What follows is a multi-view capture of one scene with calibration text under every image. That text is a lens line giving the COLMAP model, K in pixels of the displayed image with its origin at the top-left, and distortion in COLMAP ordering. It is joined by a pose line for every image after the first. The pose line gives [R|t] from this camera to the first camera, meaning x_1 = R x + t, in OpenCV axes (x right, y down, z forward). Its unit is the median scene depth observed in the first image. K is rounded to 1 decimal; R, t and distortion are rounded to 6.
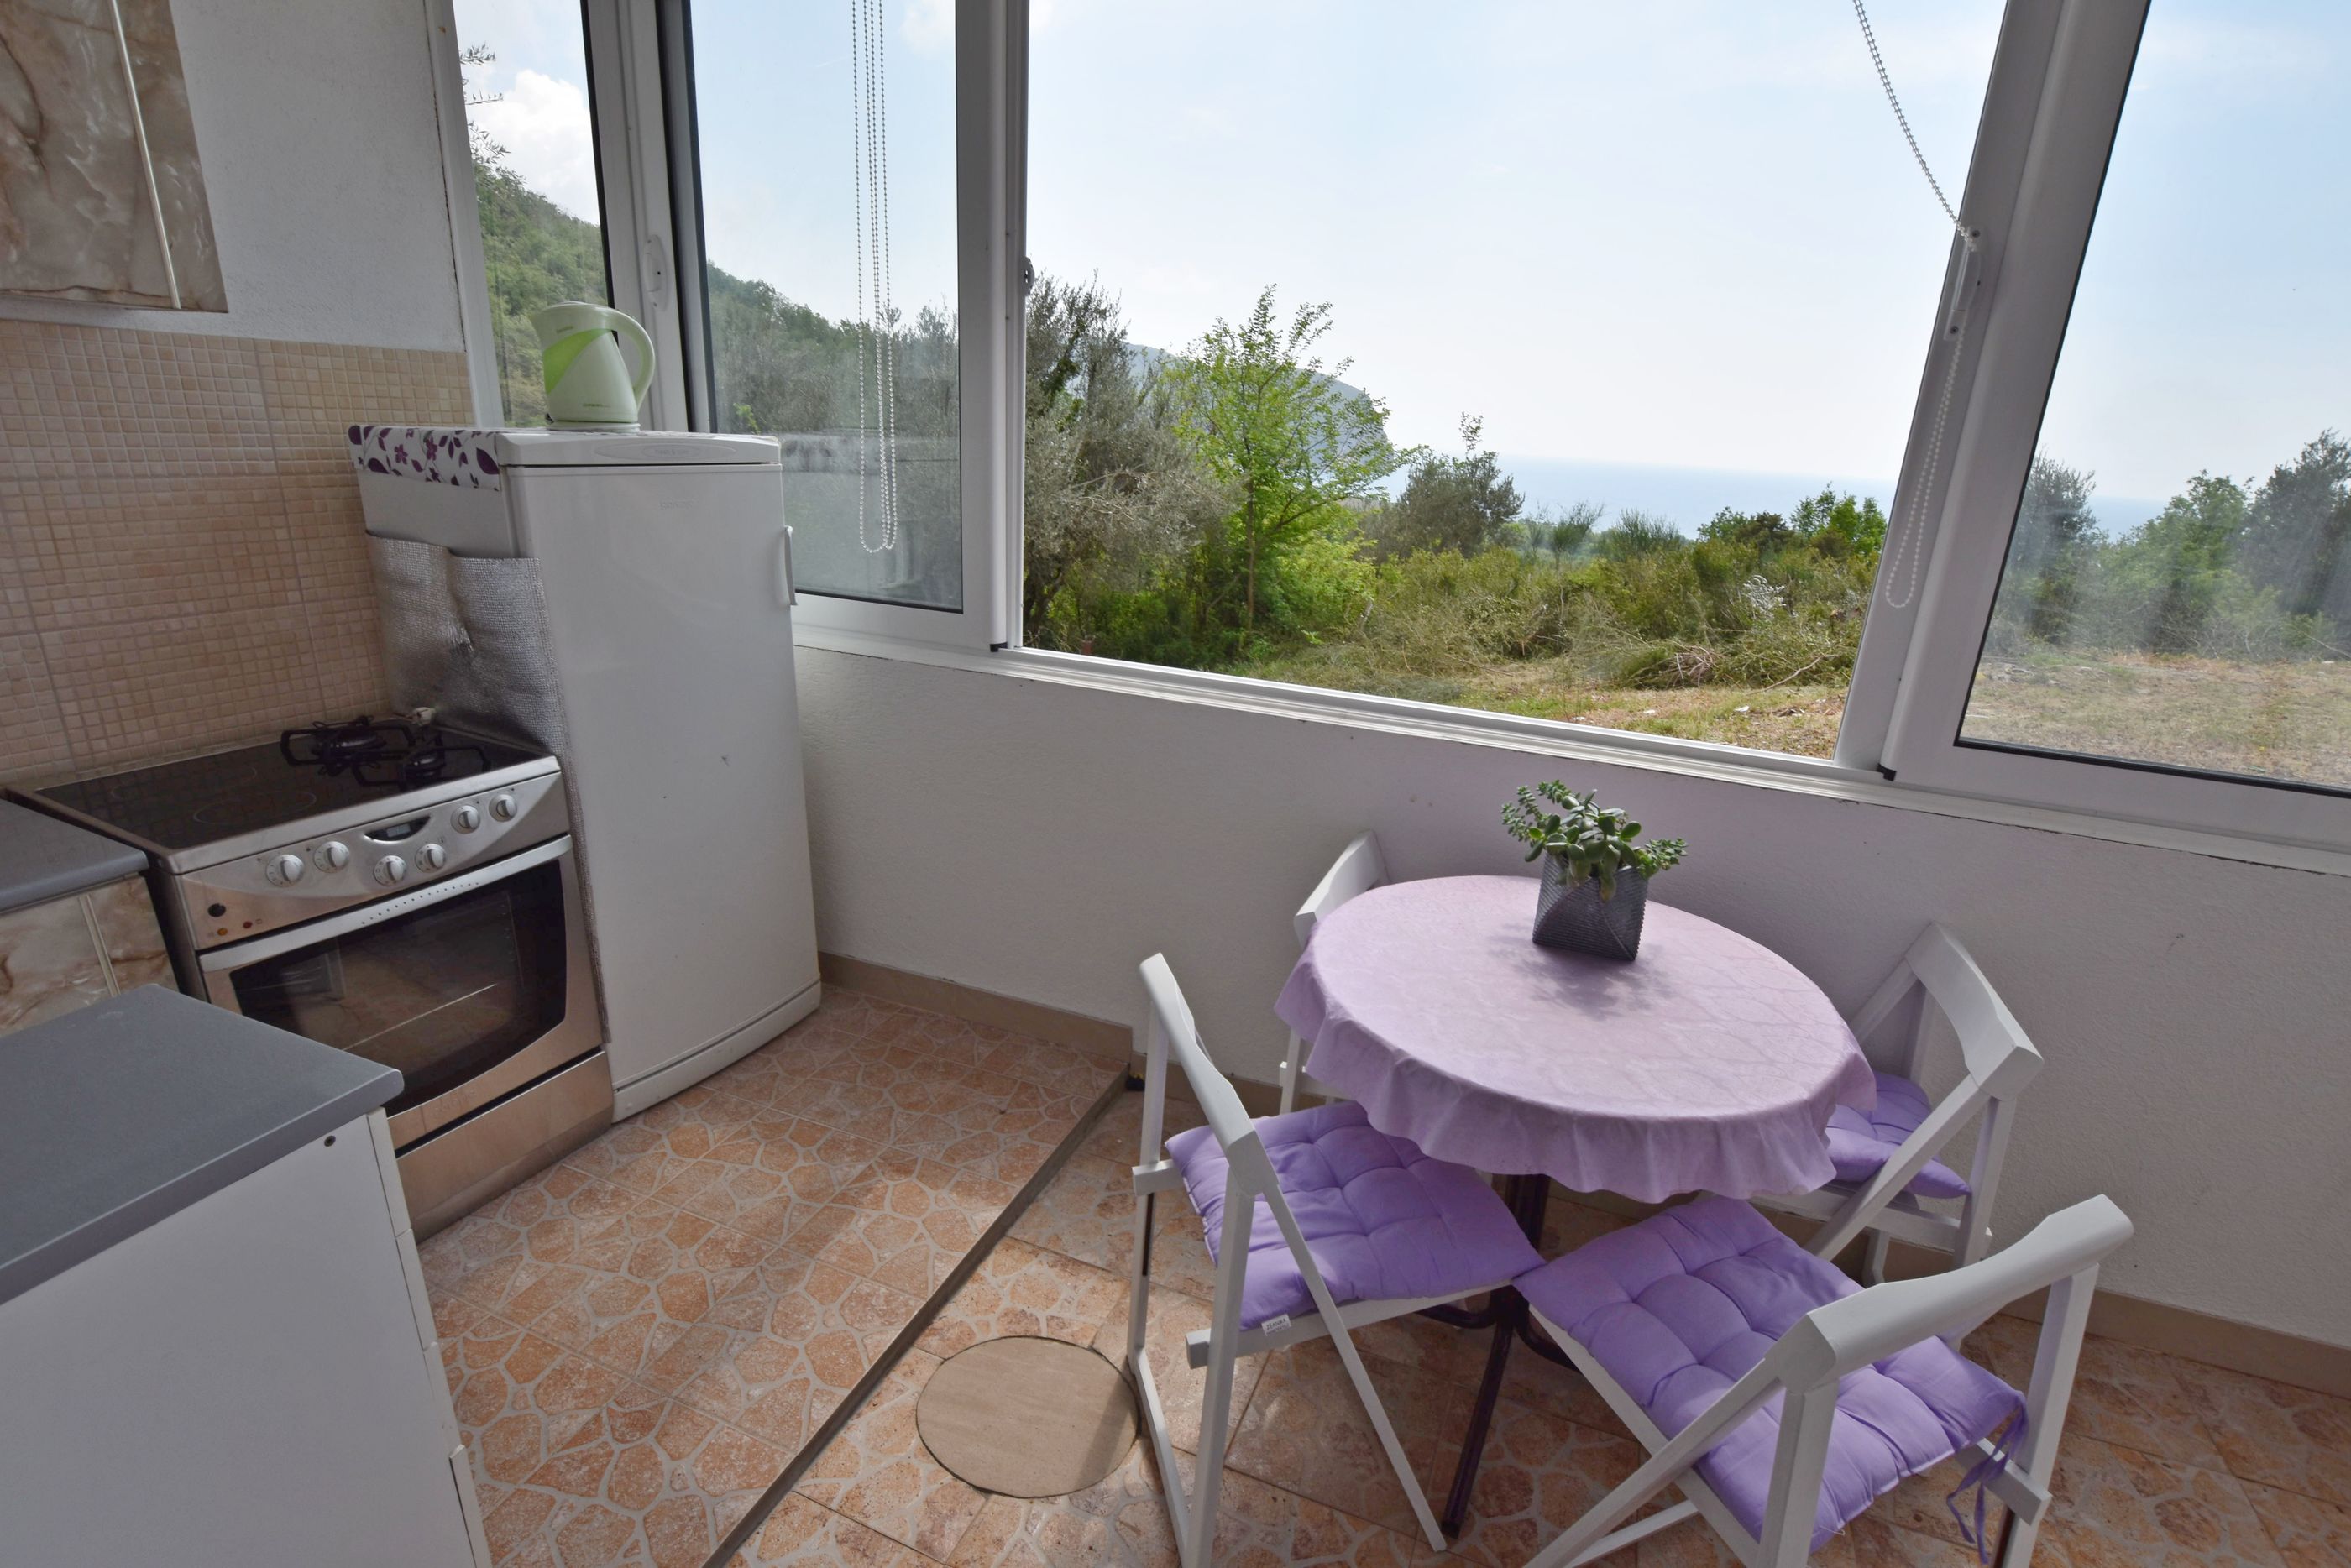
lens RADIAL K [[1067.6, 0, 1188.2], [0, 1067.6, 773.4], [0, 0, 1]] dist [-0.019785, 0.001752]
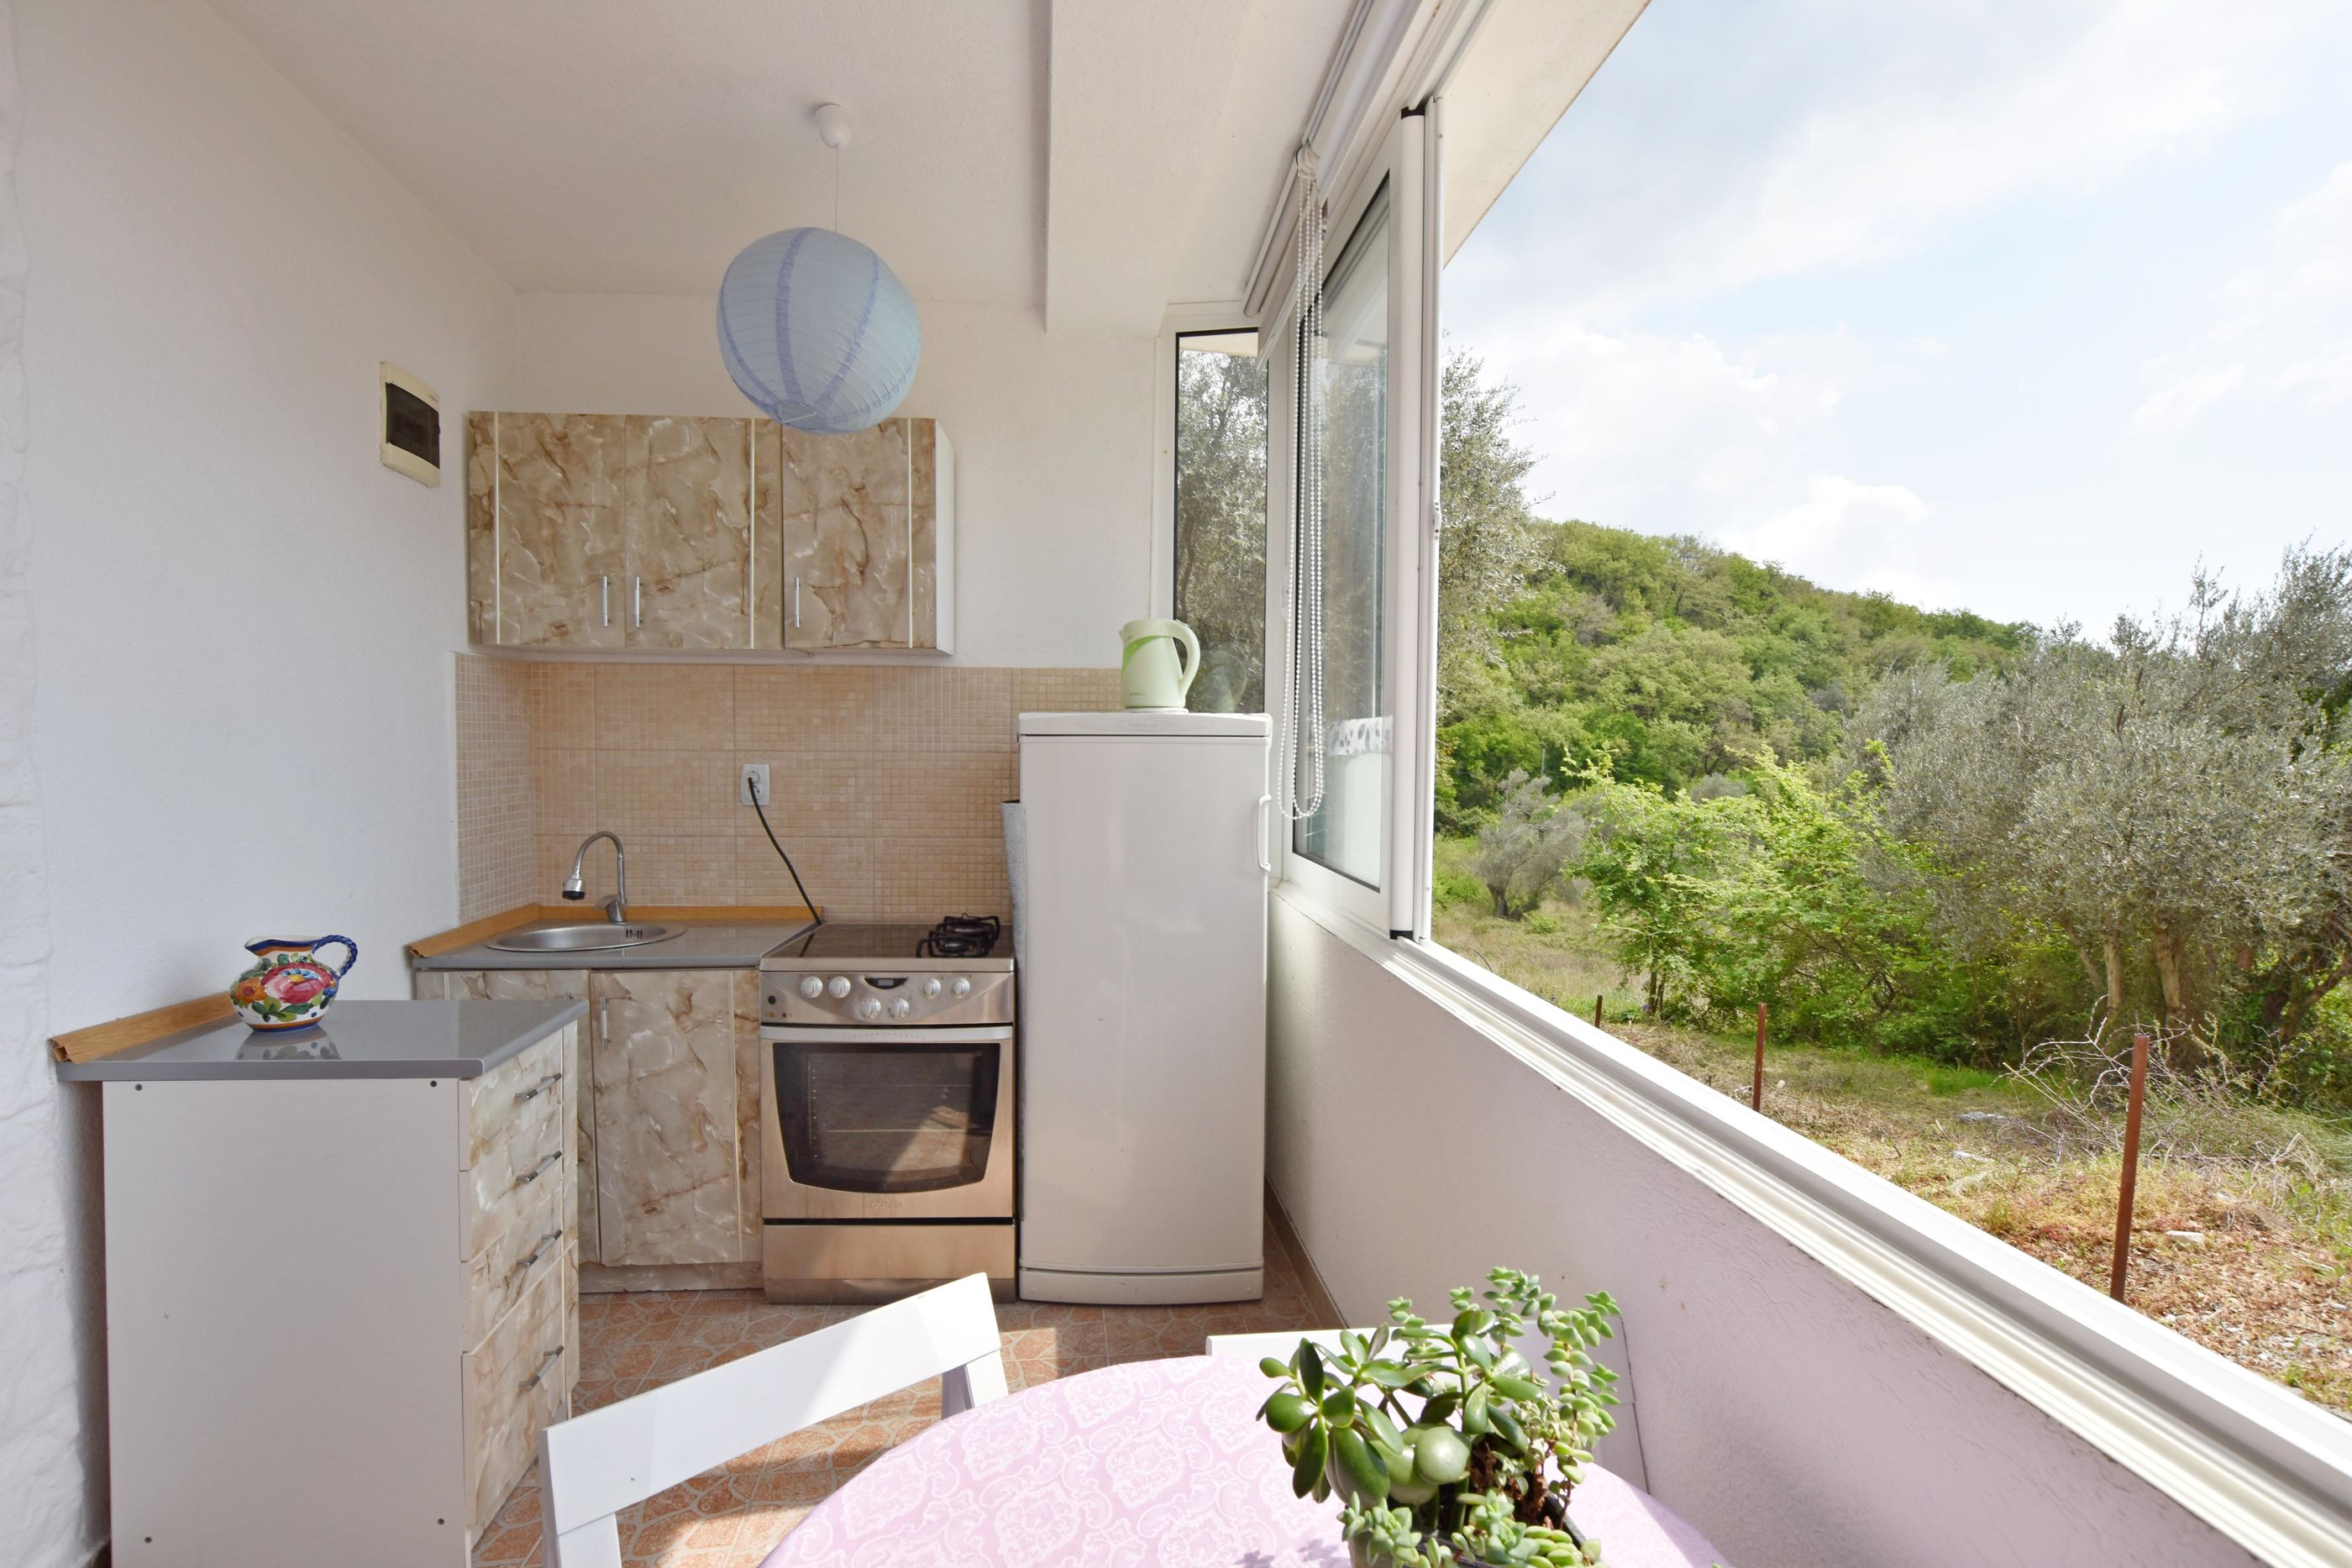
lens RADIAL K [[1039.0, 0, 1176.3], [0, 1039.0, 790.2], [0, 0, 1]] dist [-0.033183, 0.005449]
pose [[0.485805, -0.005434, -0.874050, 0.563572], [-0.256150, 0.955192, -0.148309, -0.074649], [0.835692, 0.295937, 0.462646, 0.537552]]
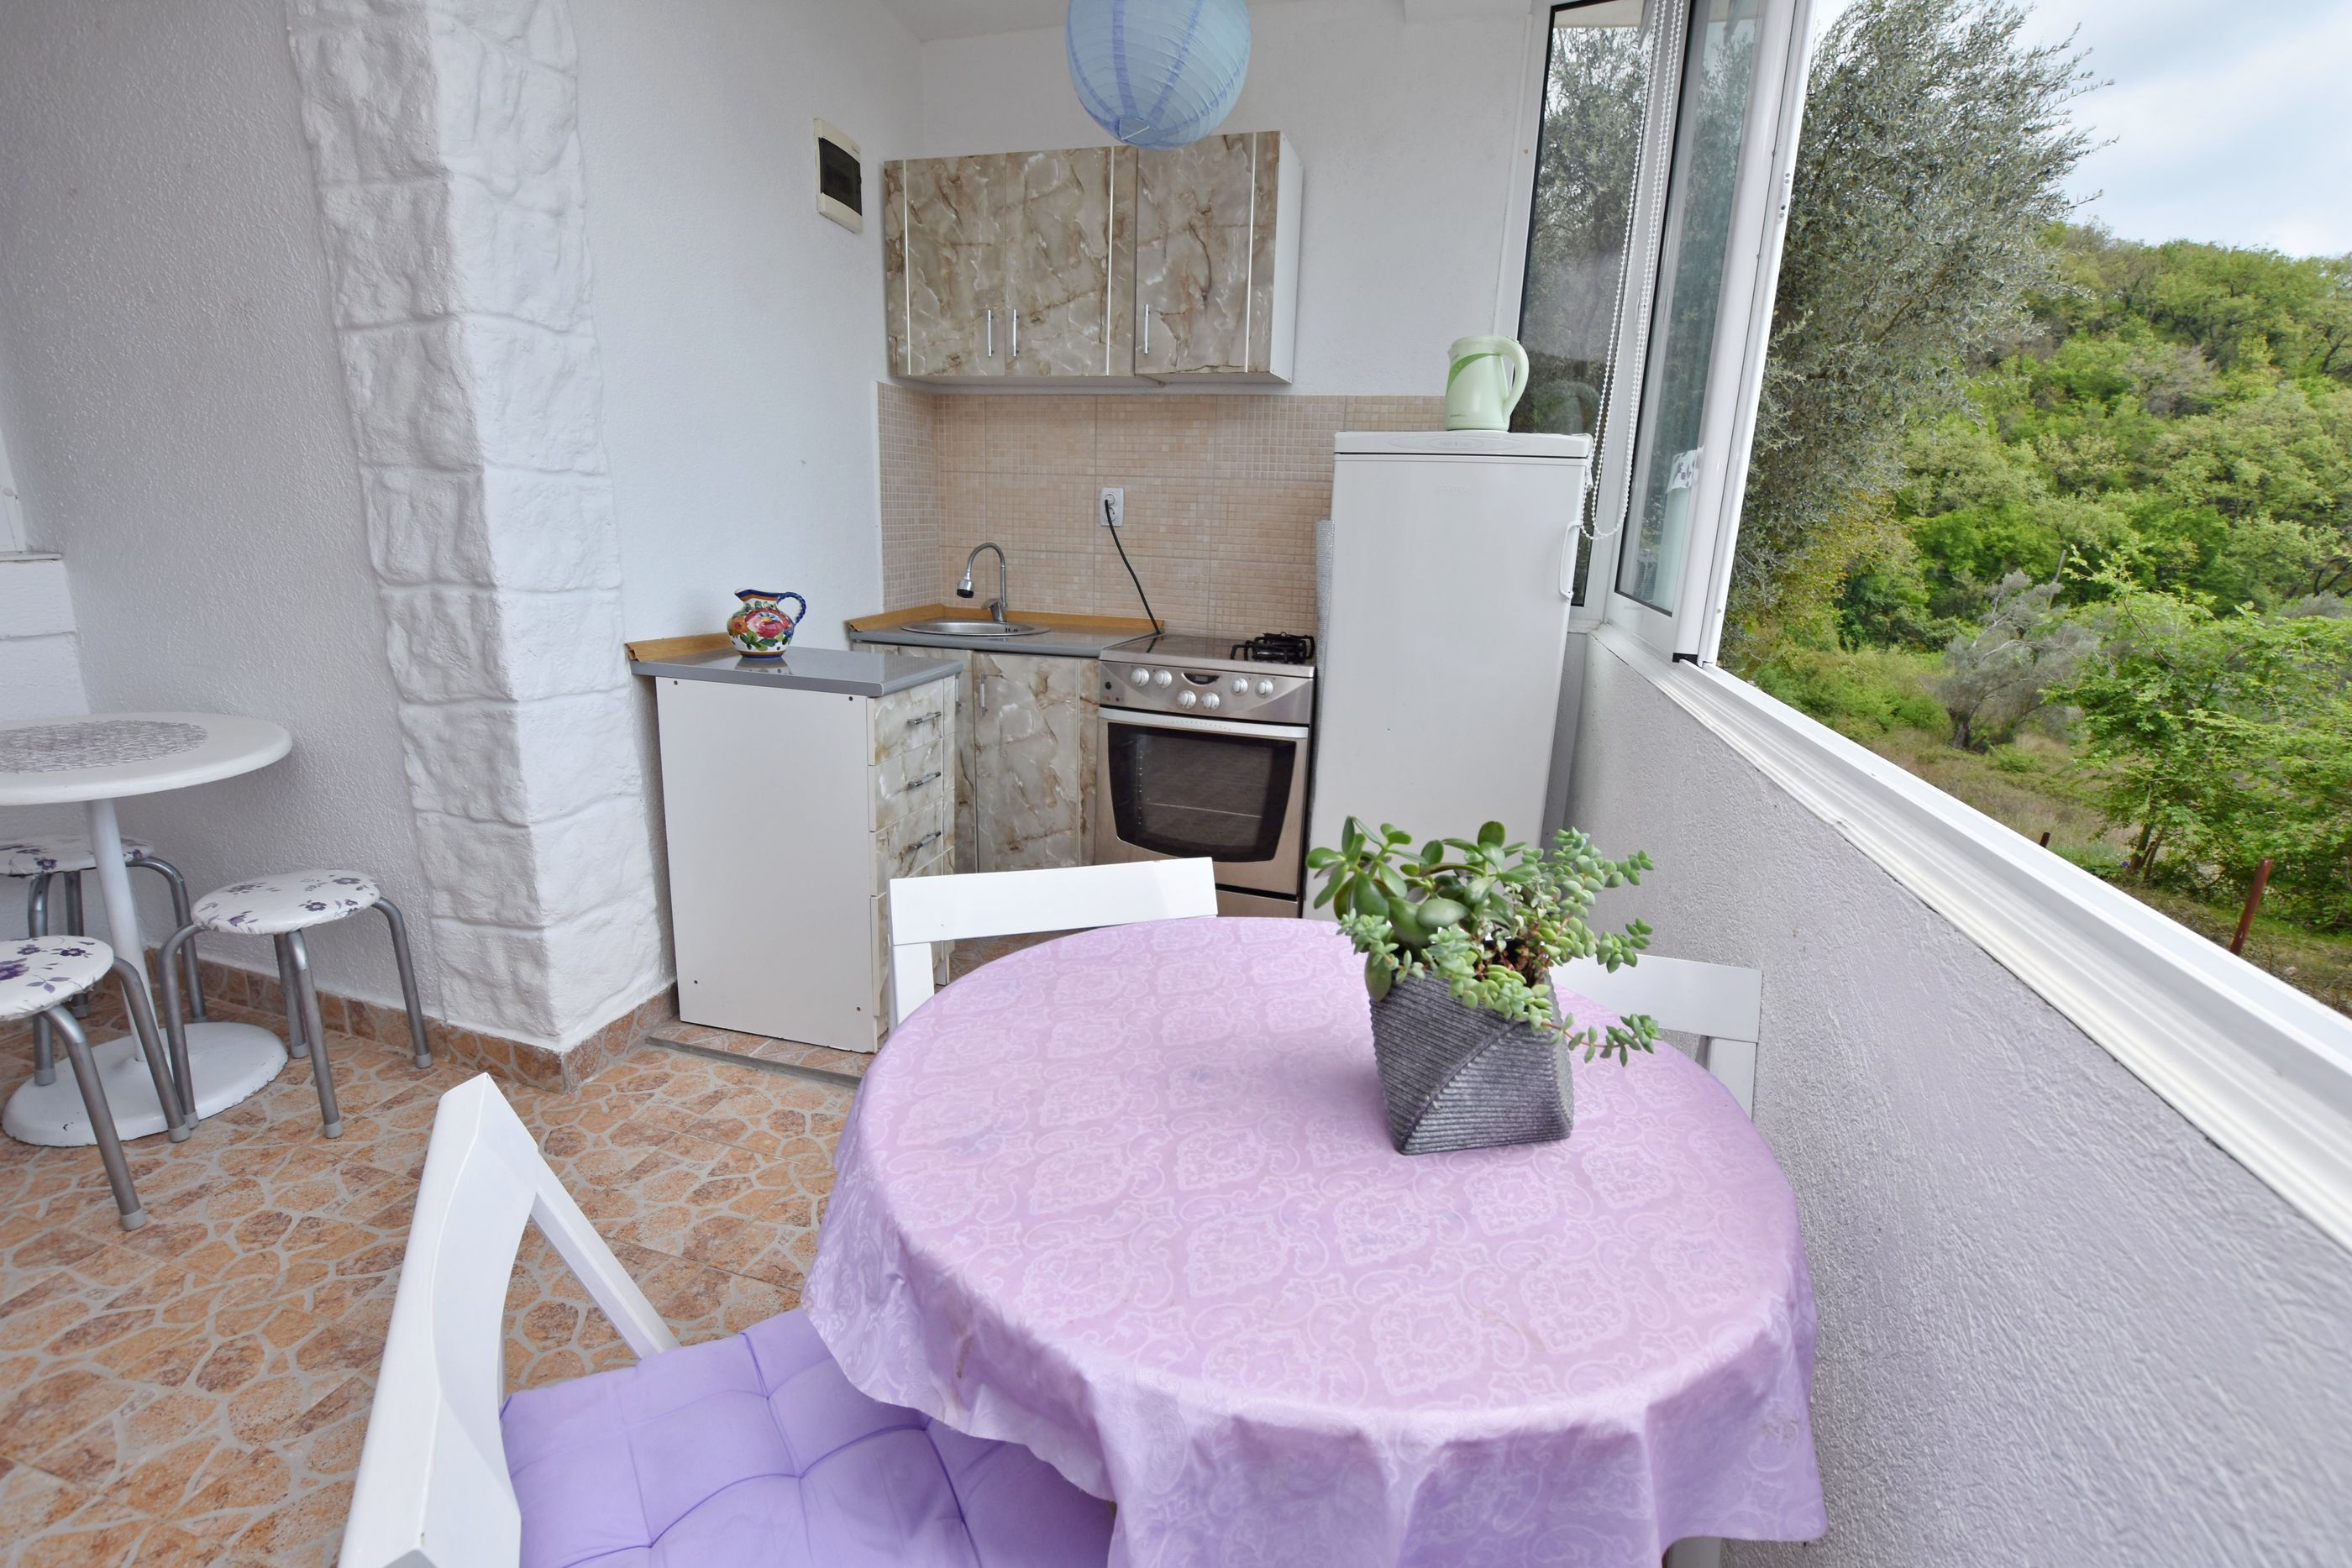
lens RADIAL K [[1039.0, 0, 1177.9], [0, 1039.0, 790.6], [0, 0, 1]] dist [-0.033183, 0.005449]
pose [[0.139526, 0.213914, -0.966837, 0.699329], [-0.333098, 0.929626, 0.157611, -0.021245], [0.932512, 0.300061, 0.200961, 0.618882]]
